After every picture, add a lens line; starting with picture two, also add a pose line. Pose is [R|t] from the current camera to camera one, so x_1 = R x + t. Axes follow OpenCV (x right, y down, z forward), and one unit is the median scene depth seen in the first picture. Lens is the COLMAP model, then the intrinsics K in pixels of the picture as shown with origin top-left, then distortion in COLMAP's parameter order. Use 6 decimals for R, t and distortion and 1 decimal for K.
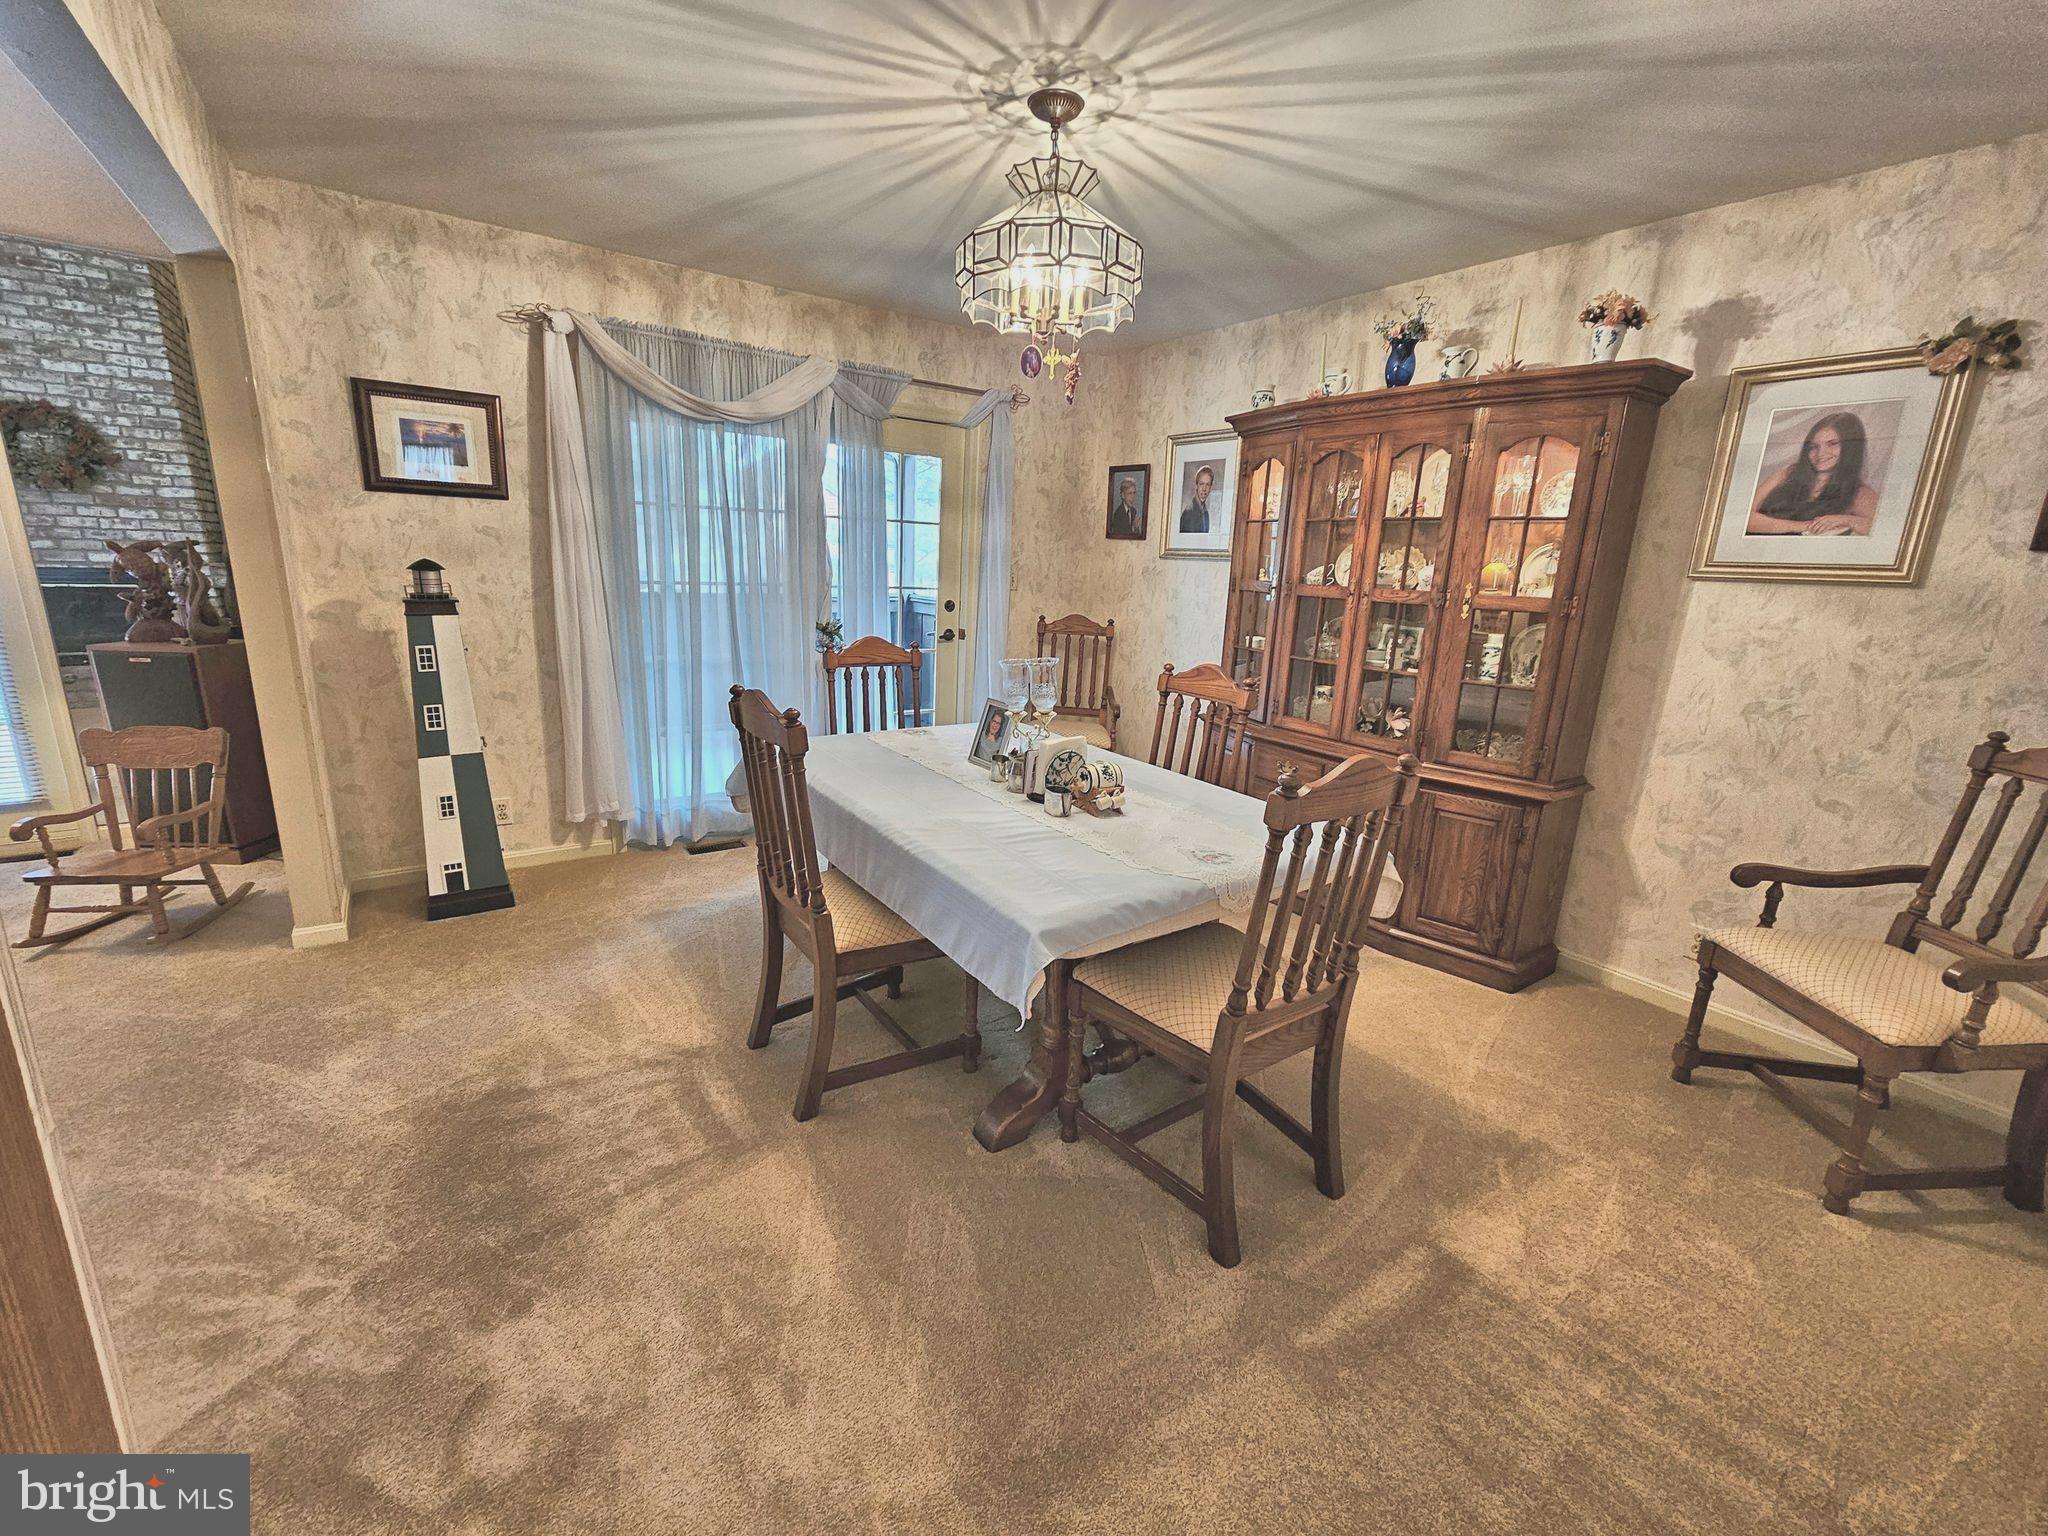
lens RADIAL K [[822.3, 0, 981.4], [0, 822.3, 760.0], [0, 0, 1]] dist [0.000296, 0.000193]
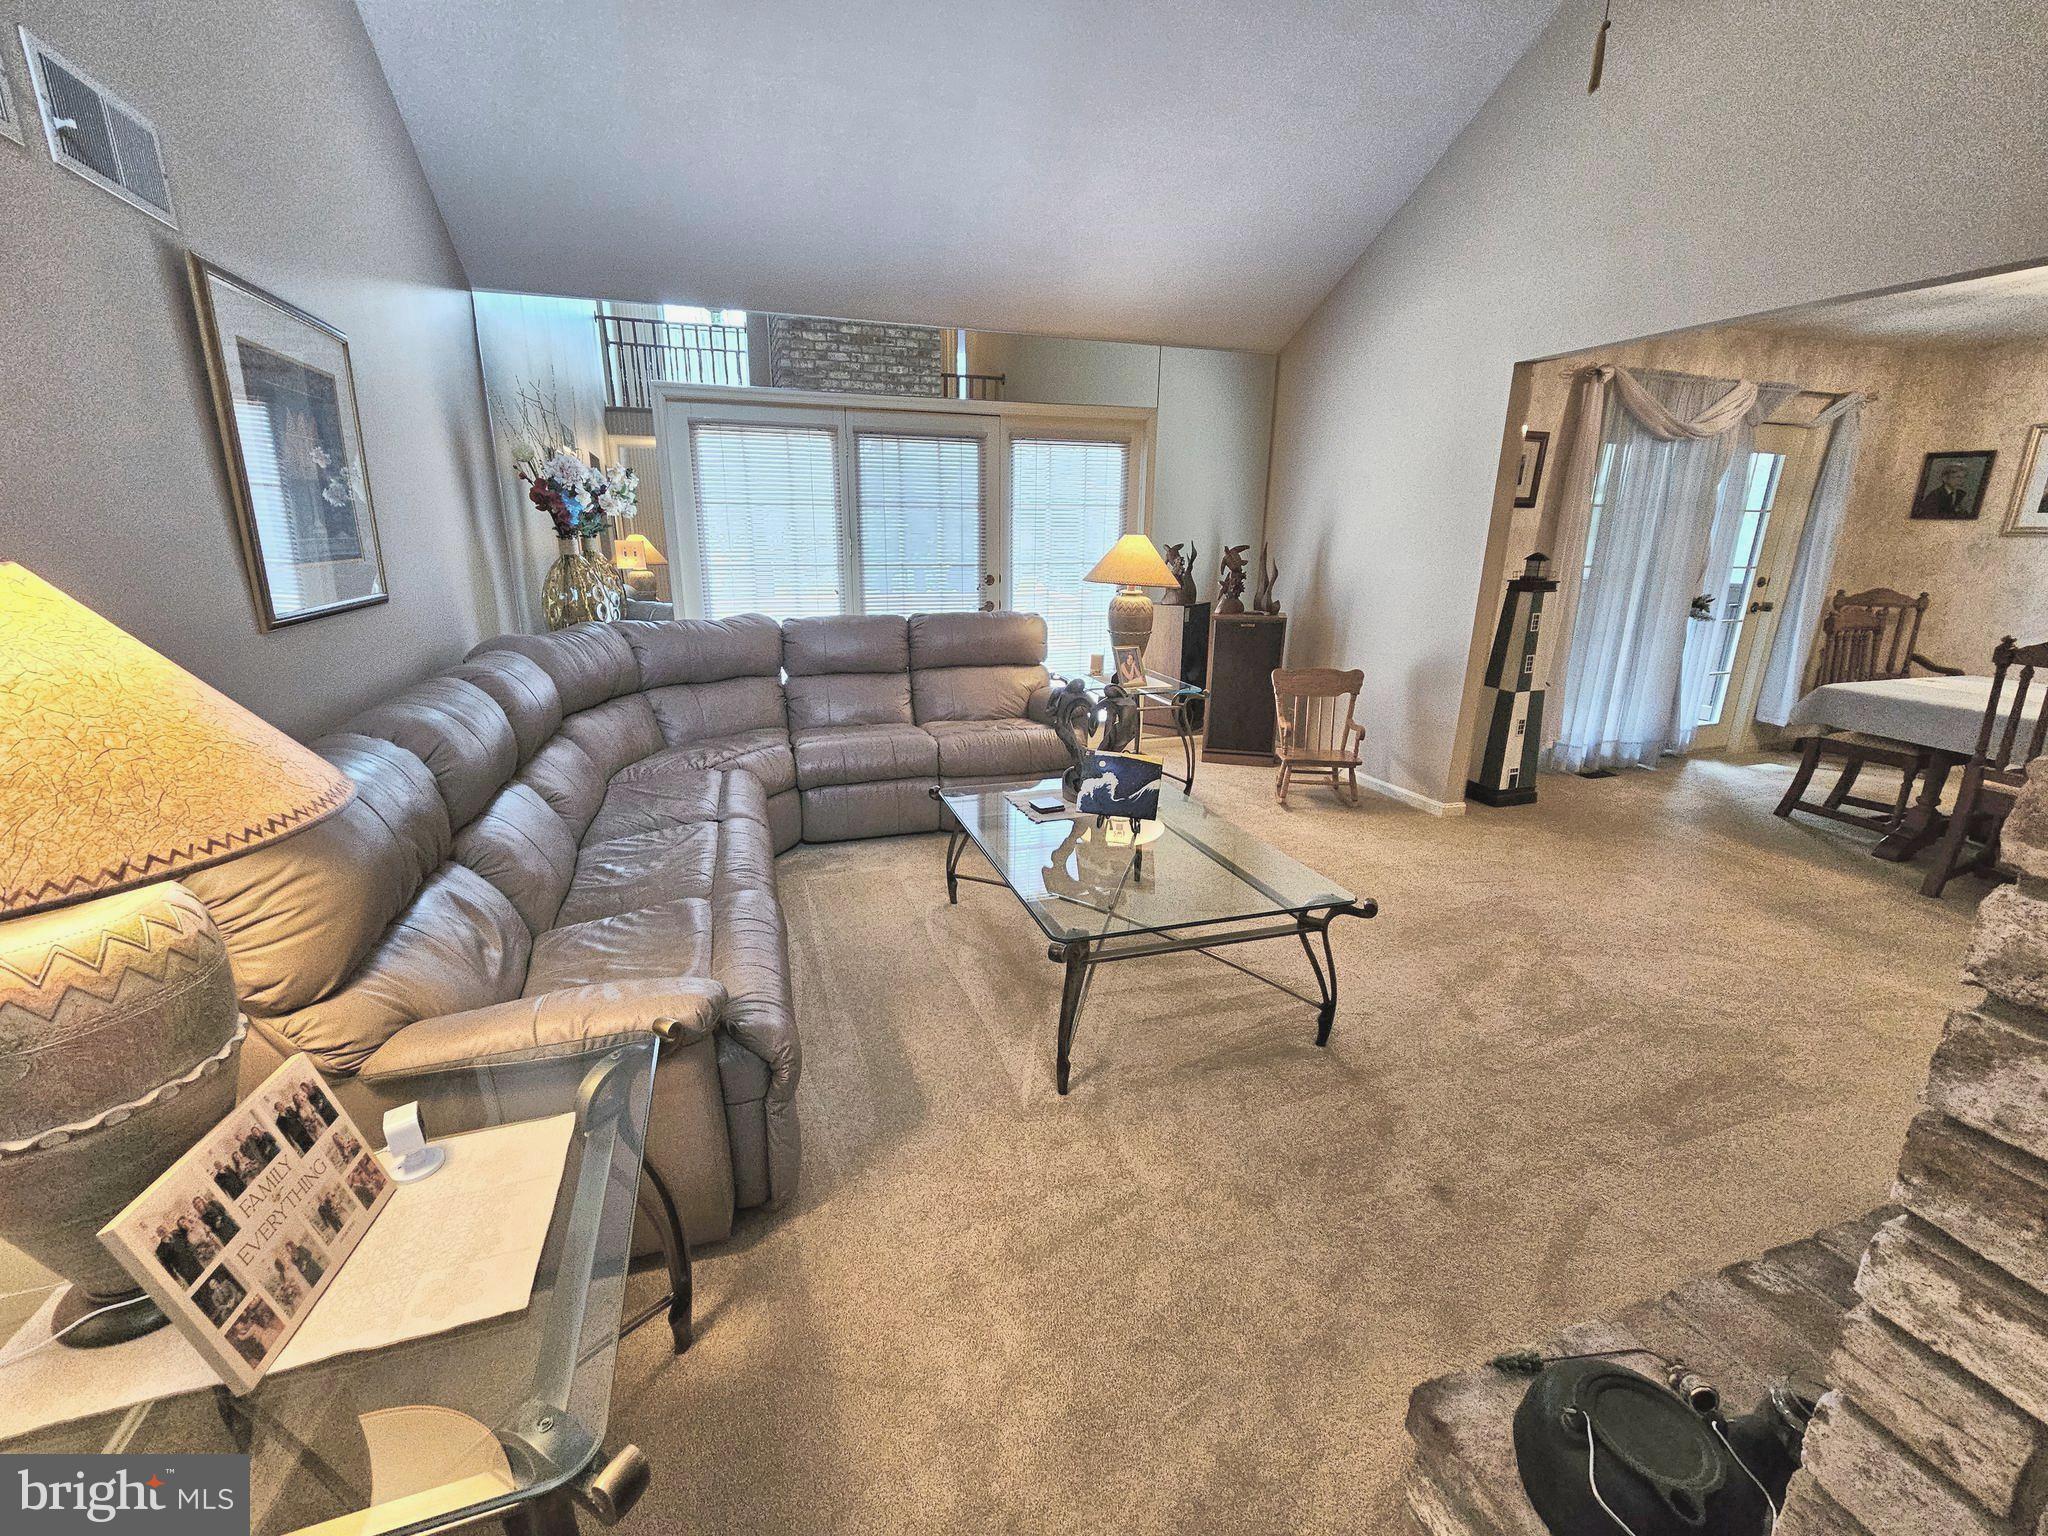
lens RADIAL K [[821.9, 0, 1024.0], [0, 821.9, 768.0], [0, 0, 1]] dist [-0.000564, 0.000059]
pose [[0.967104, 0.043308, -0.250667, -1.061615], [-0.034843, 0.998666, 0.038113, 0.096806], [0.251983, -0.028125, 0.967323, -0.567964]]
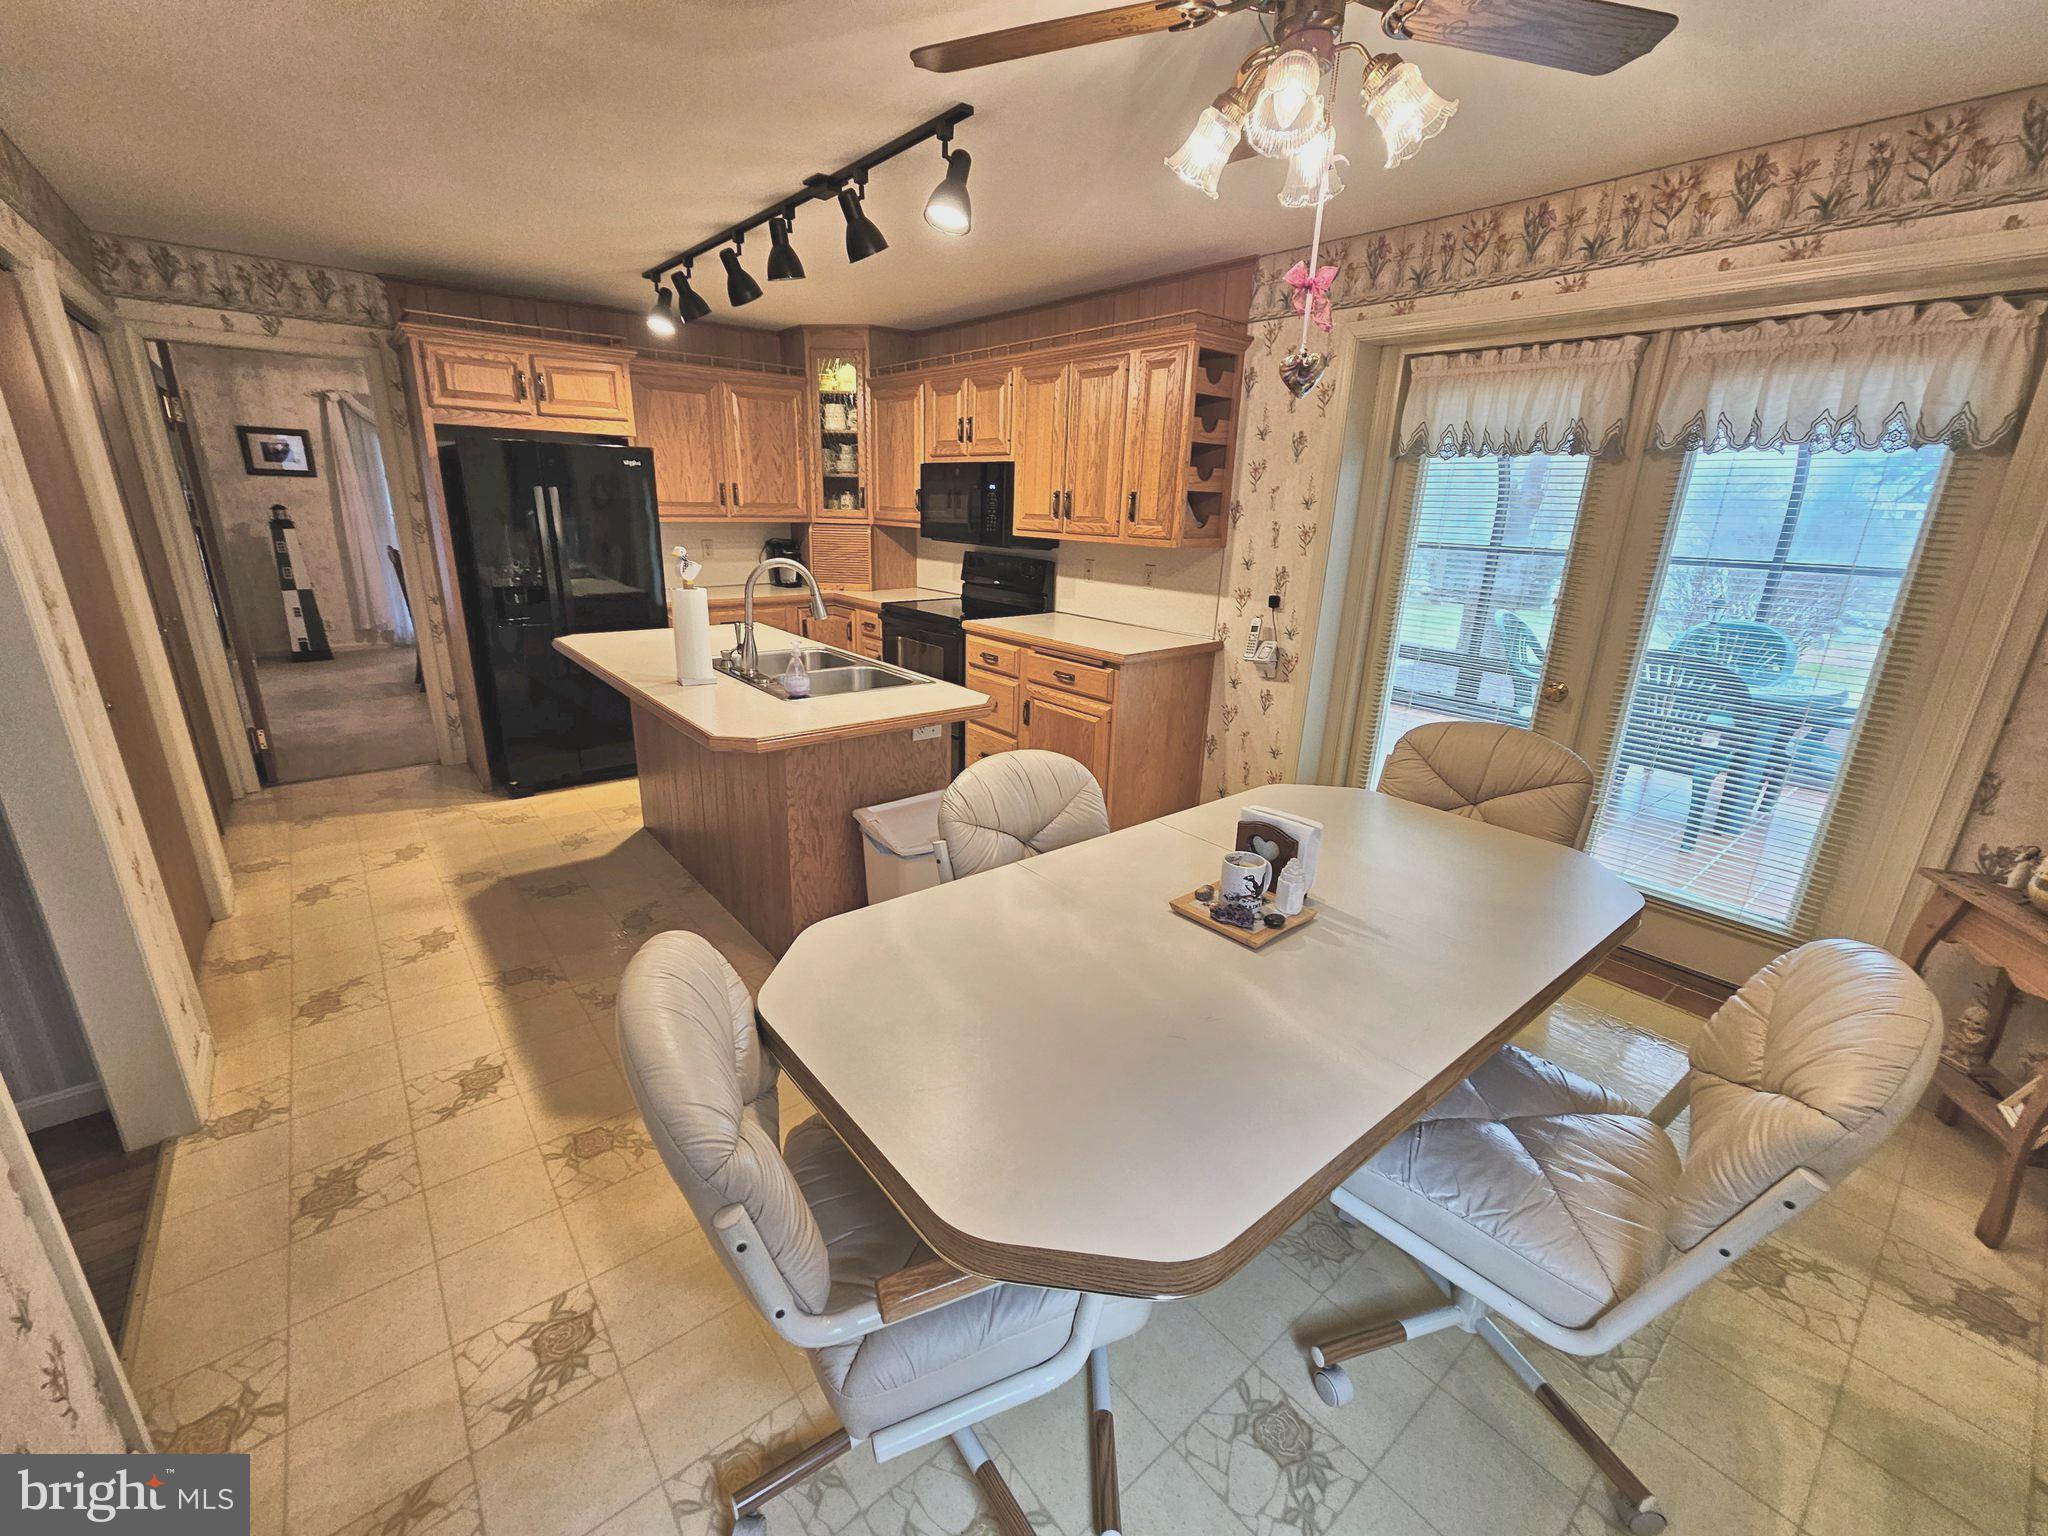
lens RADIAL K [[841.7, 0, 1004.2], [0, 841.7, 767.9], [0, 0, 1]] dist [0.000176, -0.000305]
pose [[0.995997, -0.030293, 0.084092, 1.076320], [0.024194, 0.997066, 0.072629, 0.351936], [-0.086046, -0.070304, 0.993808, -1.497417]]
